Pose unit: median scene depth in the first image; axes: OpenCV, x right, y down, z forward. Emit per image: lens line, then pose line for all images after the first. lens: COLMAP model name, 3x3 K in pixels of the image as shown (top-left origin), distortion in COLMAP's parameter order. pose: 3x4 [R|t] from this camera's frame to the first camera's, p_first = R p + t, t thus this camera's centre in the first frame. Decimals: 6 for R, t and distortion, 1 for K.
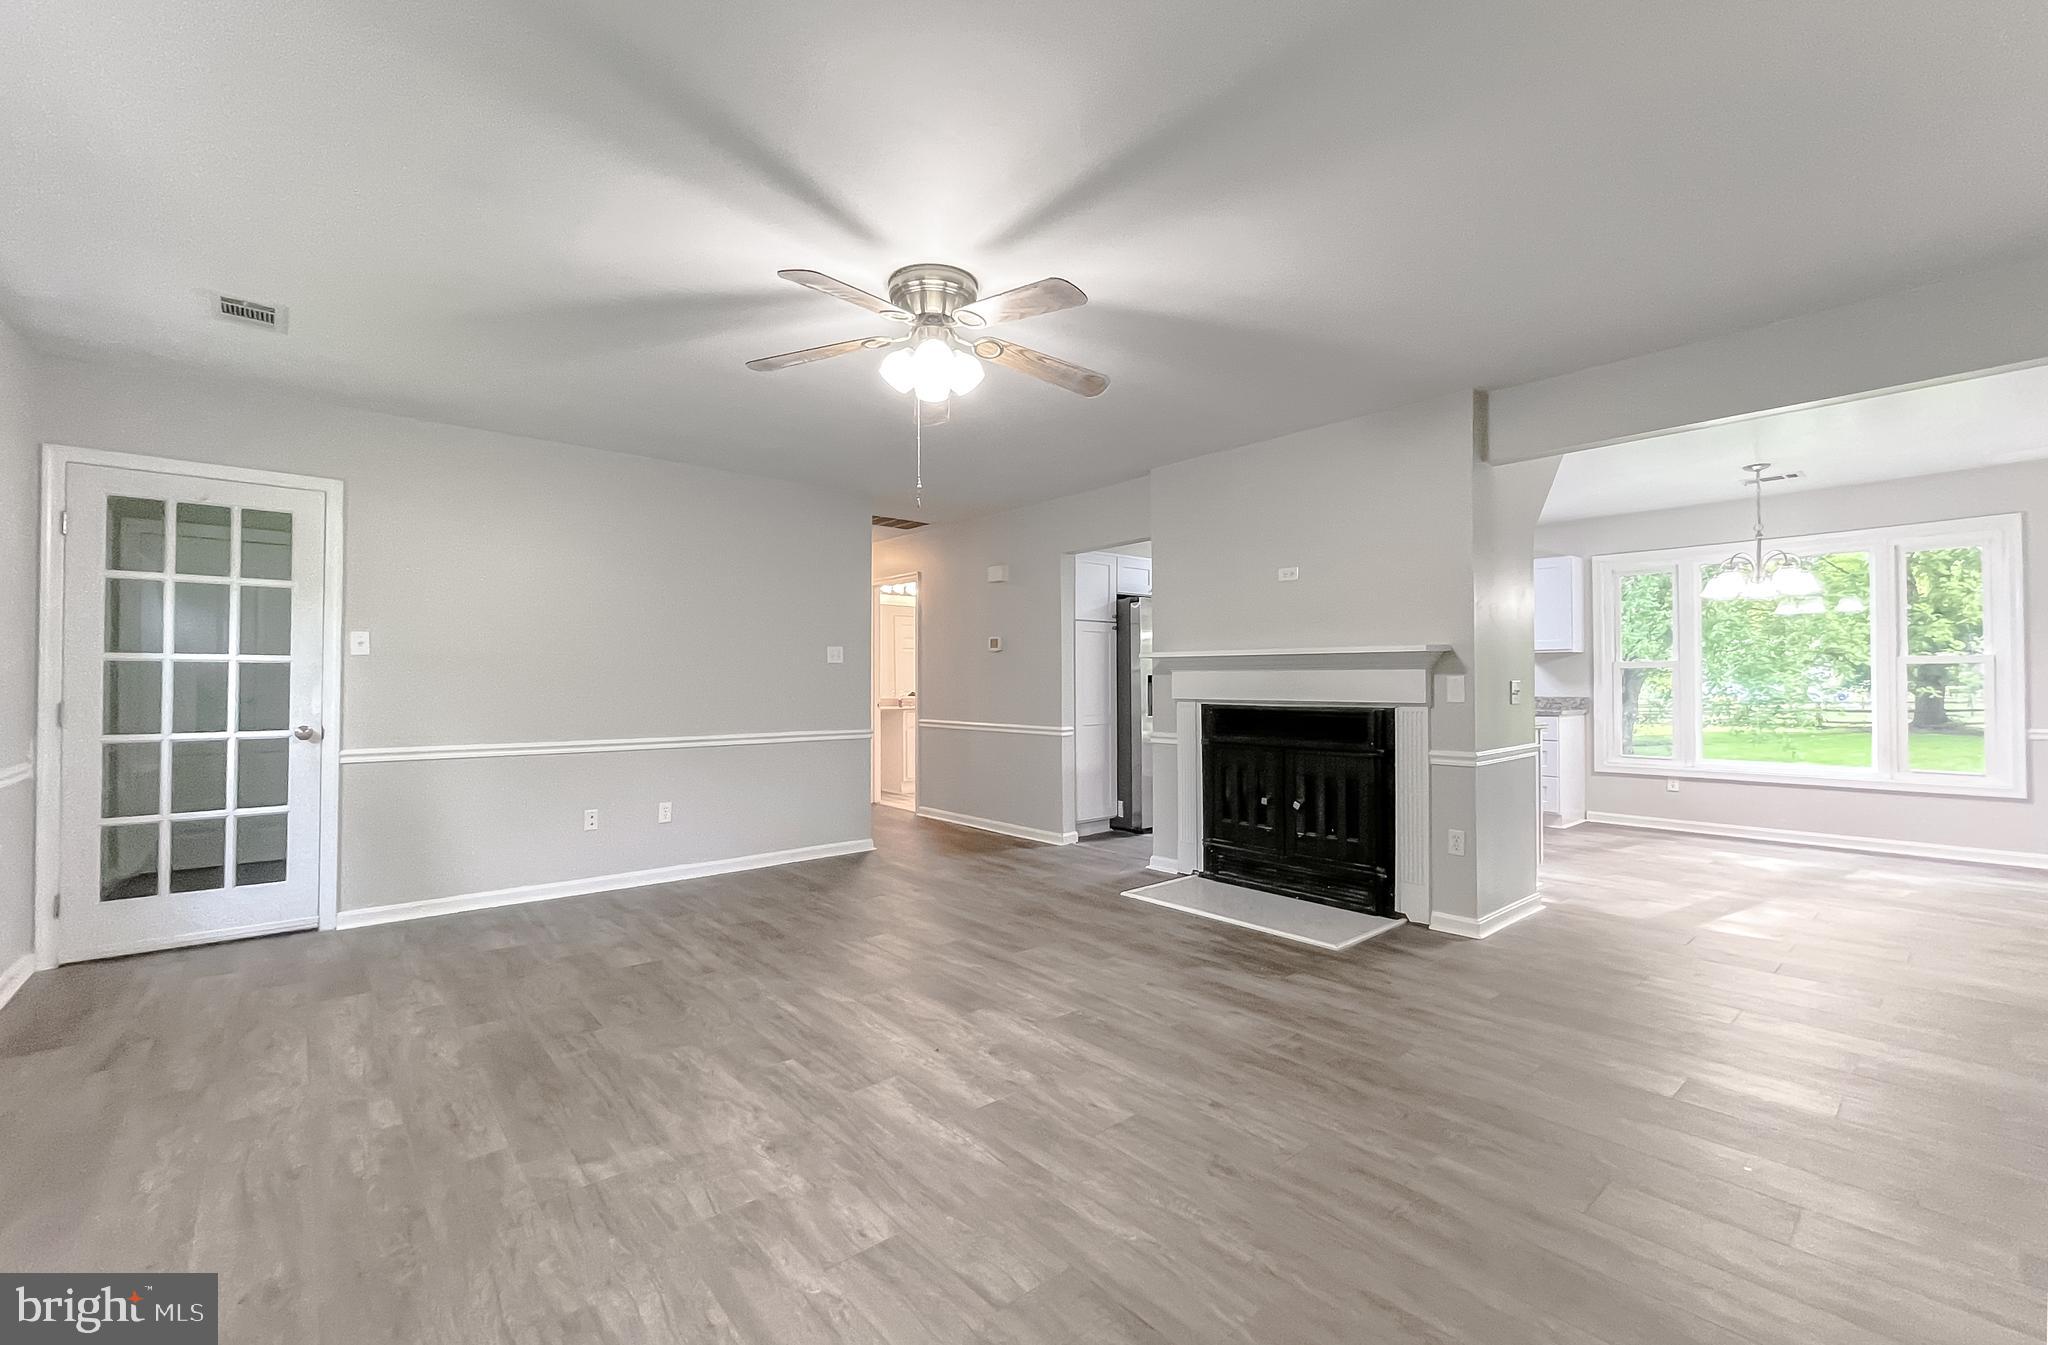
lens RADIAL K [[834.2, 0, 1012.7], [0, 834.2, 675.0], [0, 0, 1]] dist [-0.000566, 0.000647]
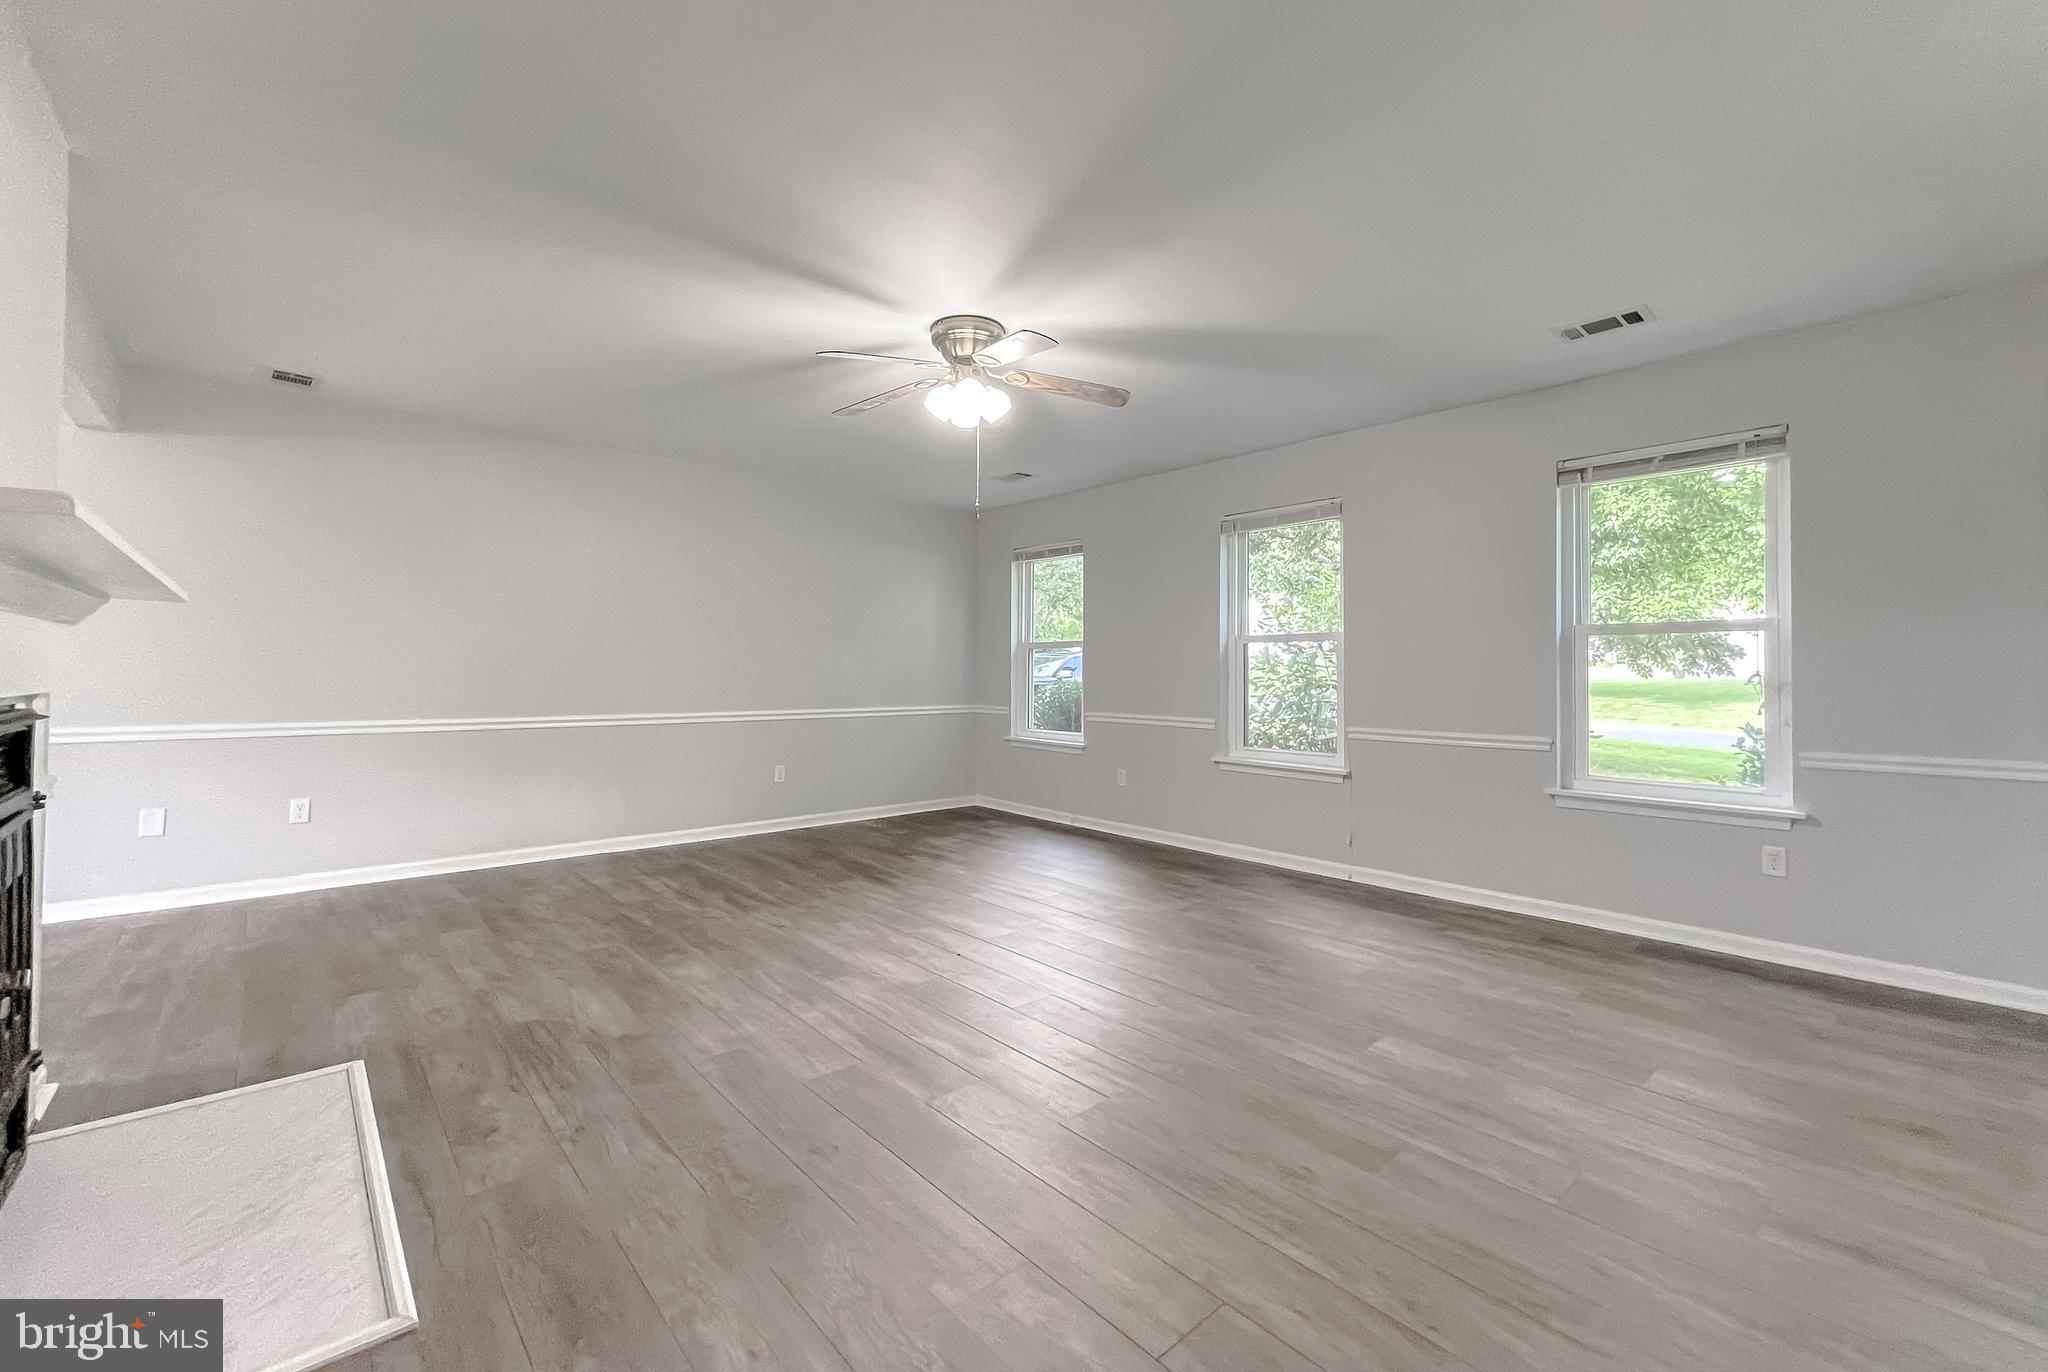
lens RADIAL K [[851.3, 0, 1021.7], [0, 851.3, 675.2], [0, 0, 1]] dist [0.000602, 0.000384]
pose [[-0.999557, -0.005664, -0.029205, -0.106291], [-0.005422, 0.999950, -0.008360, 0.026775], [0.029251, -0.008198, -0.999538, 1.666589]]
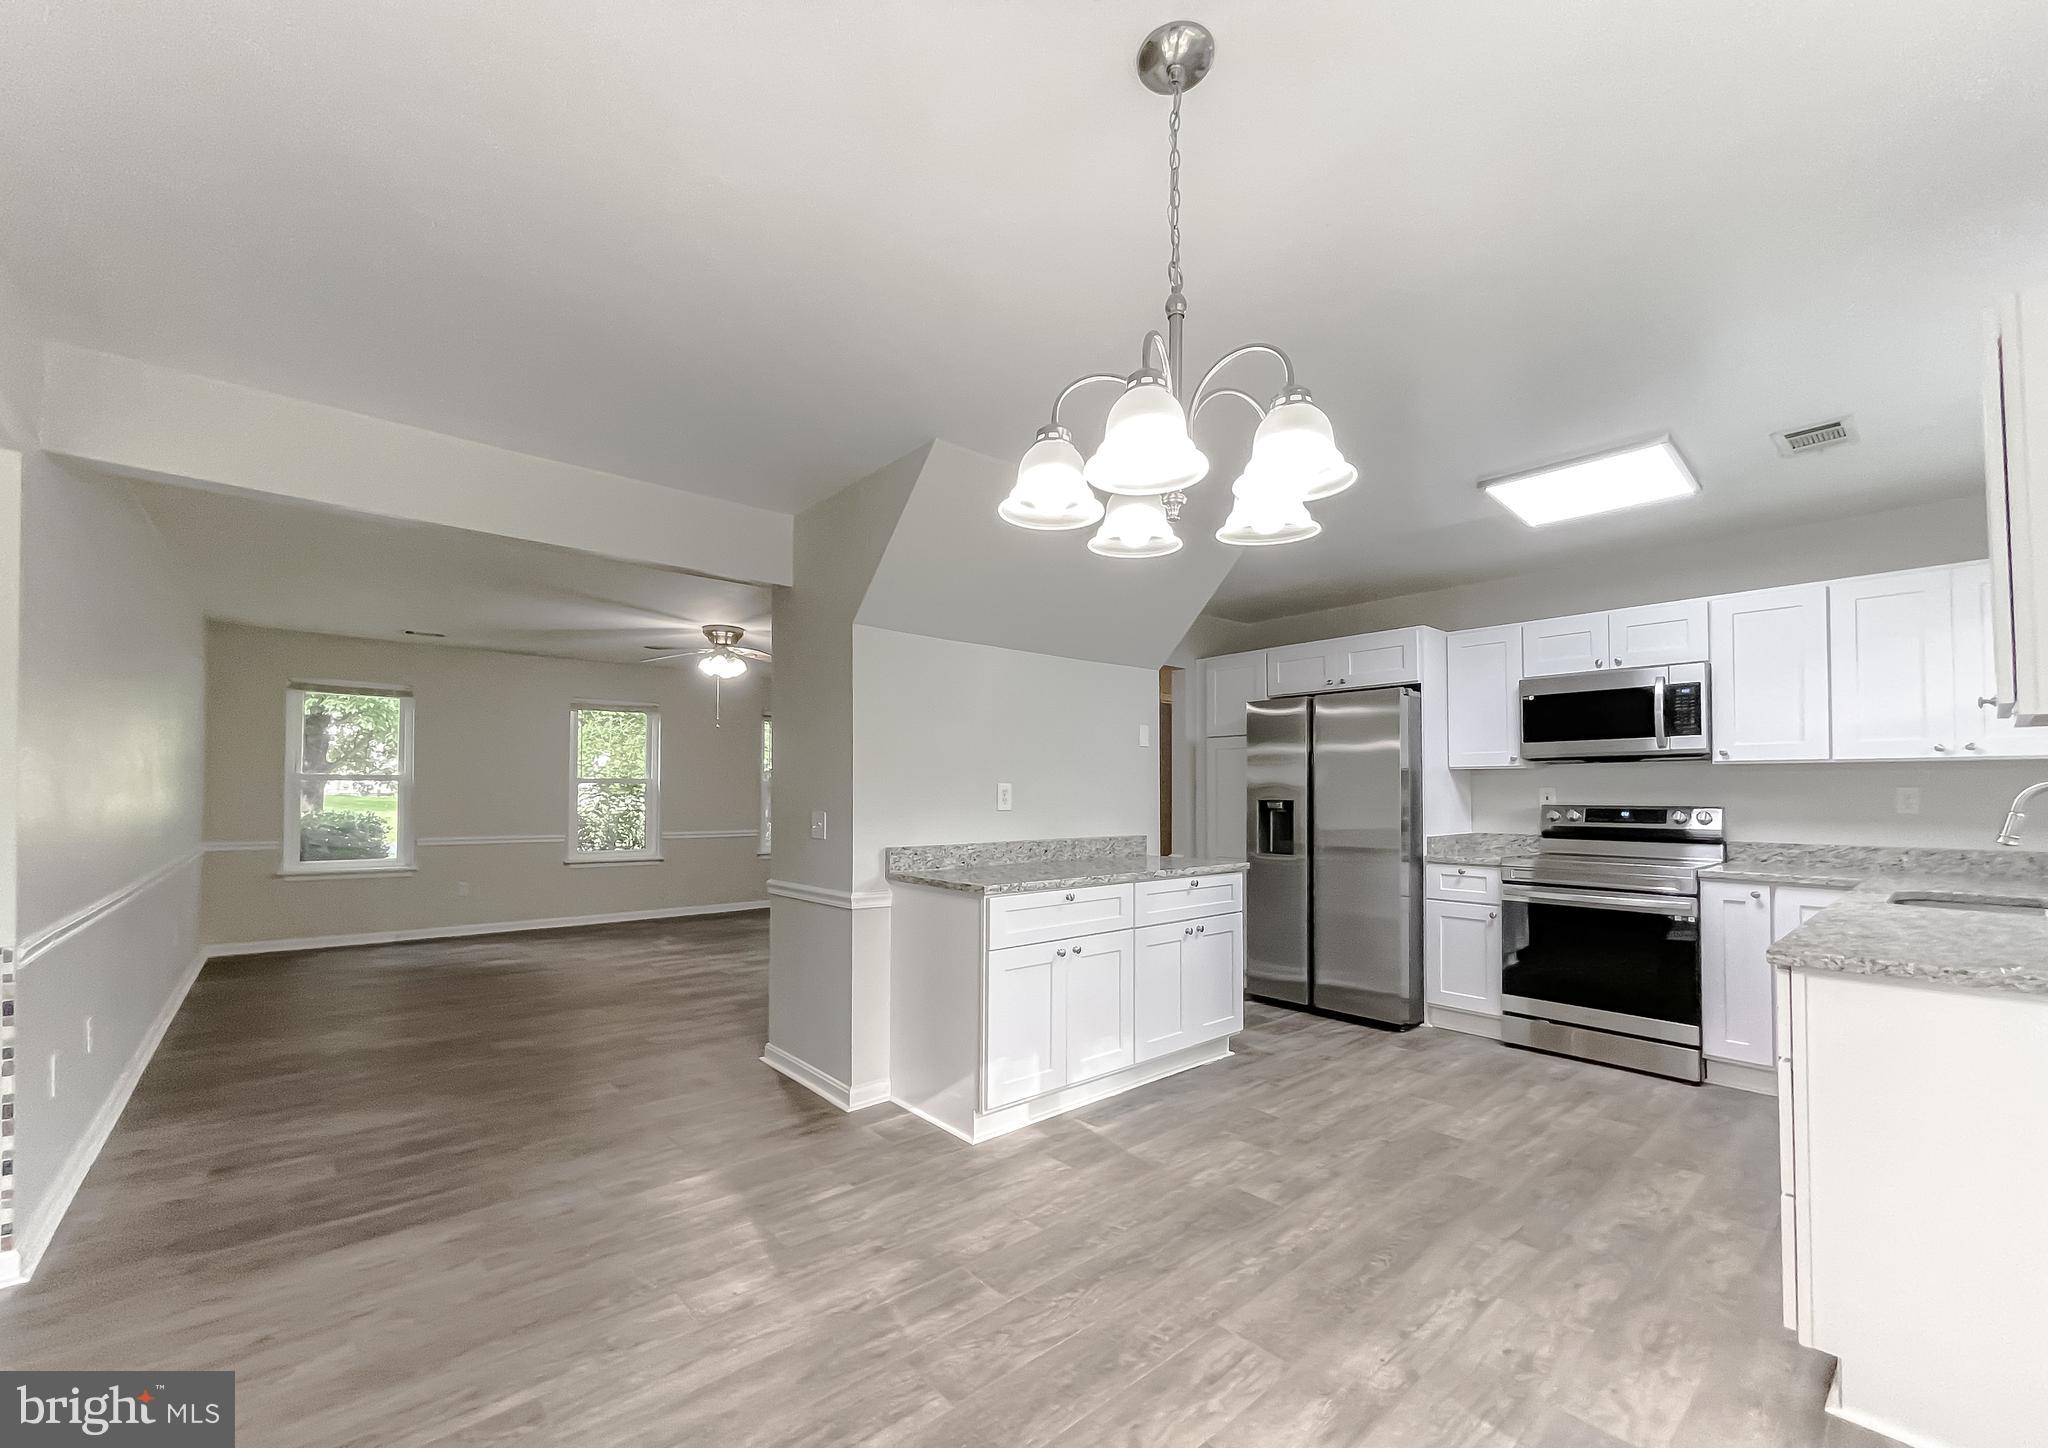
lens RADIAL K [[833.4, 0, 1023.2], [0, 833.4, 777.1], [0, 0, 1]] dist [0.002145, 0.000242]
pose [[0.016249, -0.017170, -0.999721, 1.648552], [0.005623, 0.999838, -0.017080, -0.014732], [0.999852, -0.005344, 0.016343, 1.343341]]
